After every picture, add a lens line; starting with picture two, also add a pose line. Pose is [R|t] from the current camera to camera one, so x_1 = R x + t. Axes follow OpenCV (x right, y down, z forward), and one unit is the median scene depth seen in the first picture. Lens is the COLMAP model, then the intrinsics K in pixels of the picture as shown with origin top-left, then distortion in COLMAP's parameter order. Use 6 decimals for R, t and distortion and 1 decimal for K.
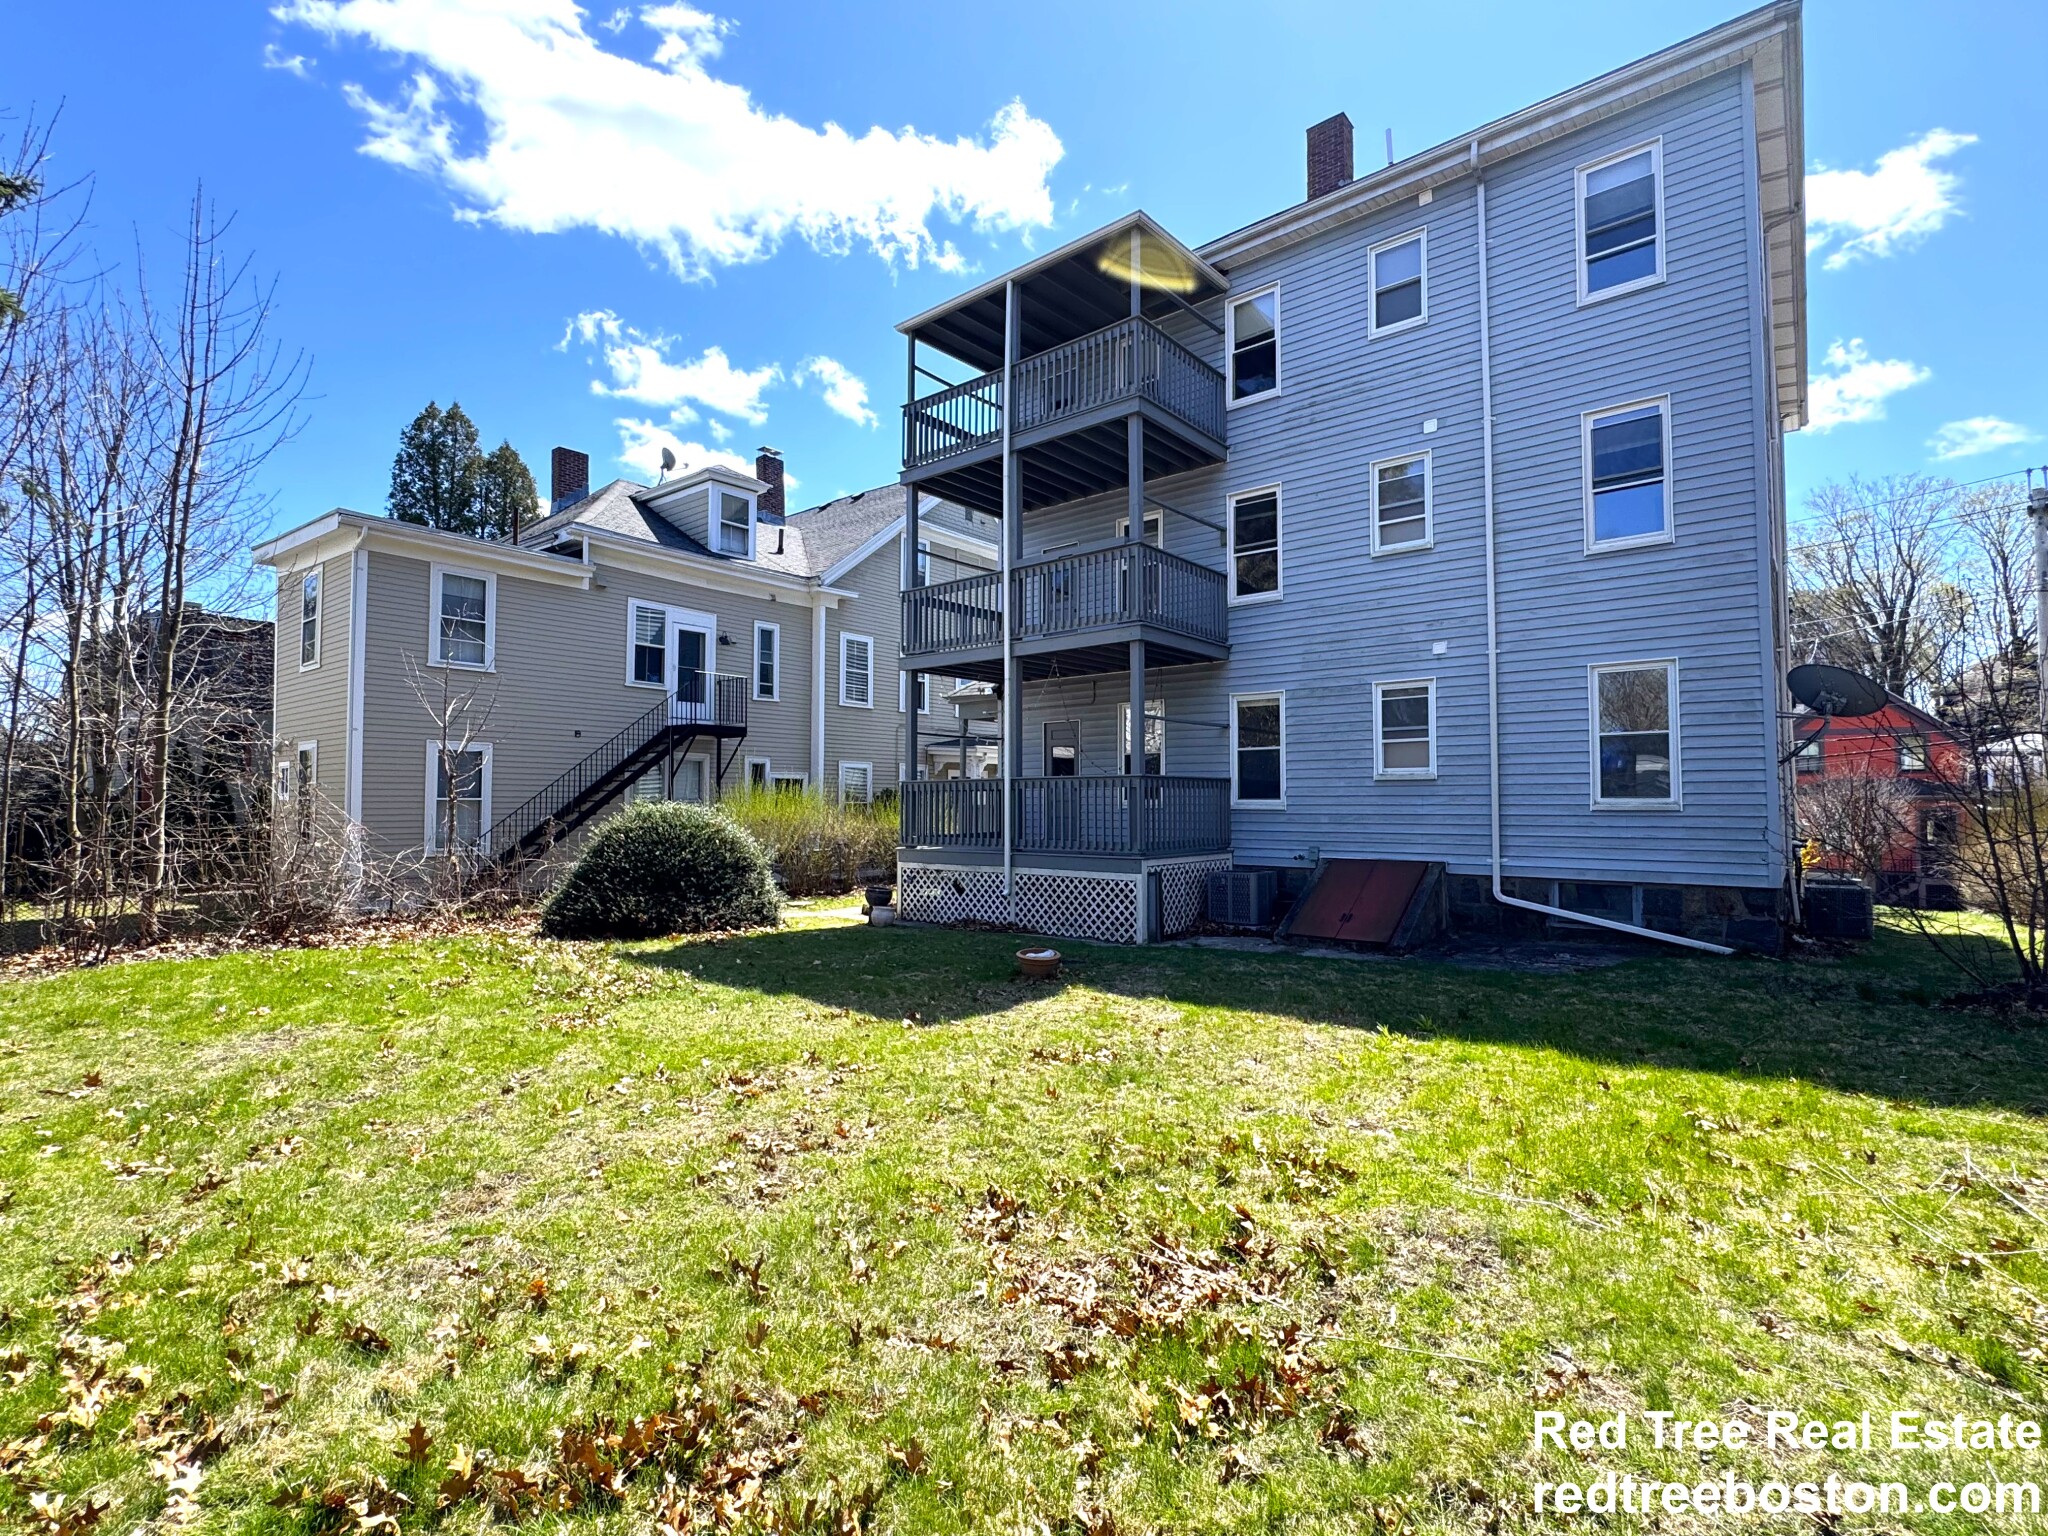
lens RADIAL K [[973.2, 0, 1024.0], [0, 973.2, 768.0], [0, 0, 1]] dist [-0.002182, 0.000560]
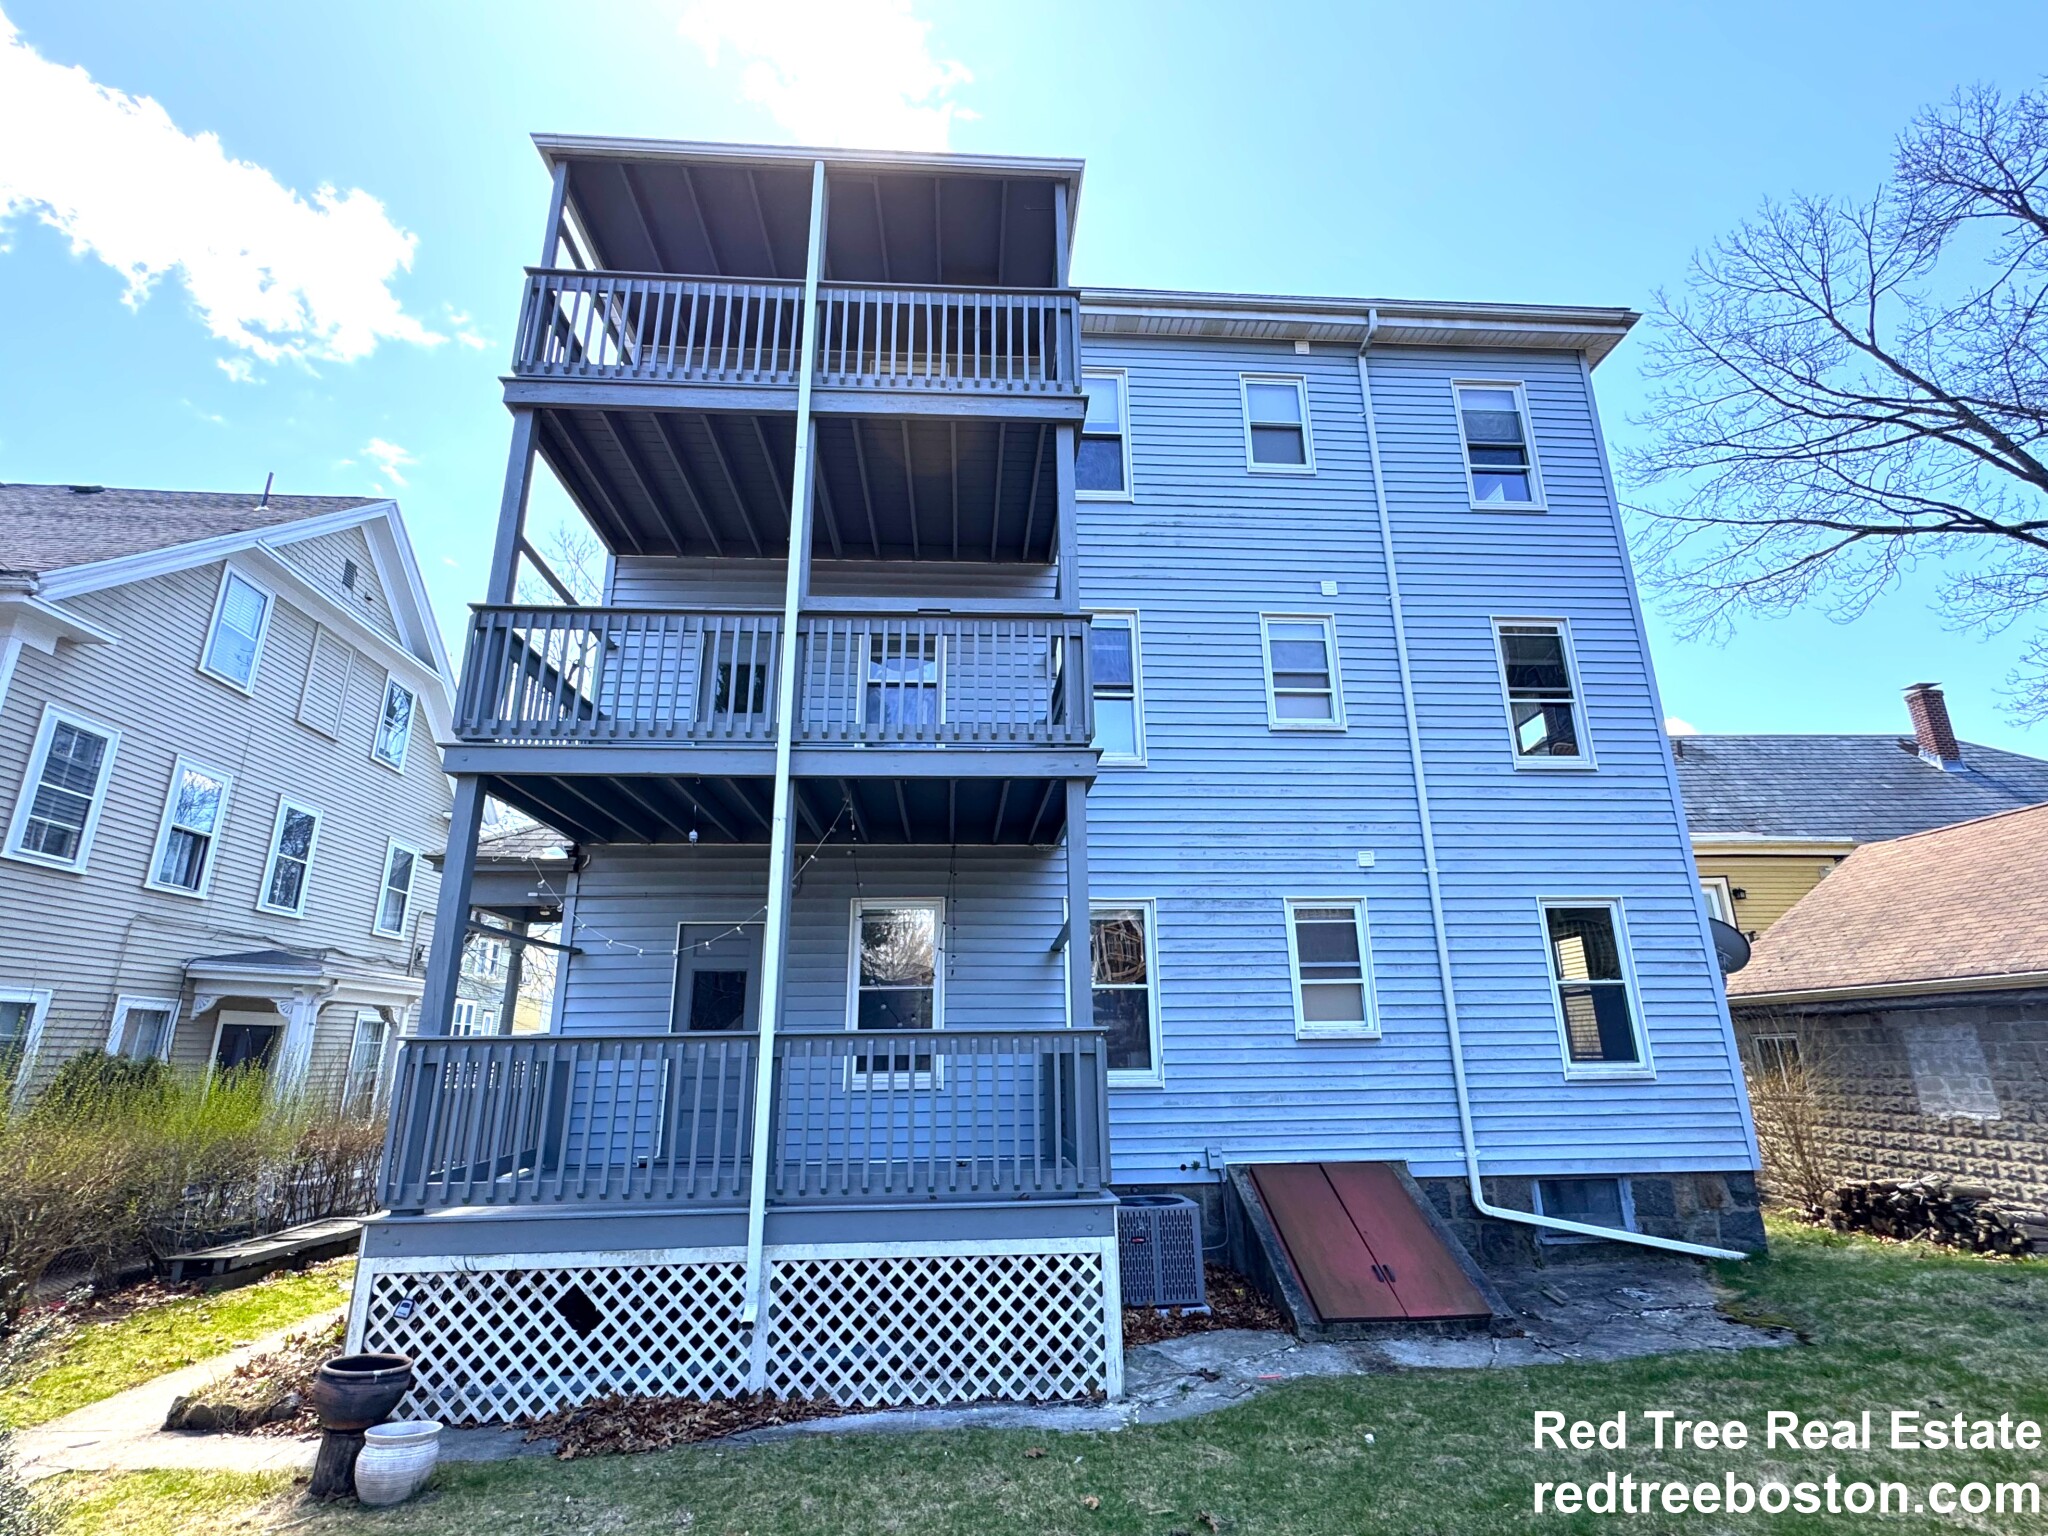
lens RADIAL K [[973.2, 0, 1024.0], [0, 973.2, 768.0], [0, 0, 1]] dist [-0.002182, 0.000560]
pose [[0.720299, 0.187487, 0.667845, -0.280844], [-0.014598, 0.966664, -0.255631, 0.006044], [-0.693510, 0.174382, 0.699025, 0.632402]]
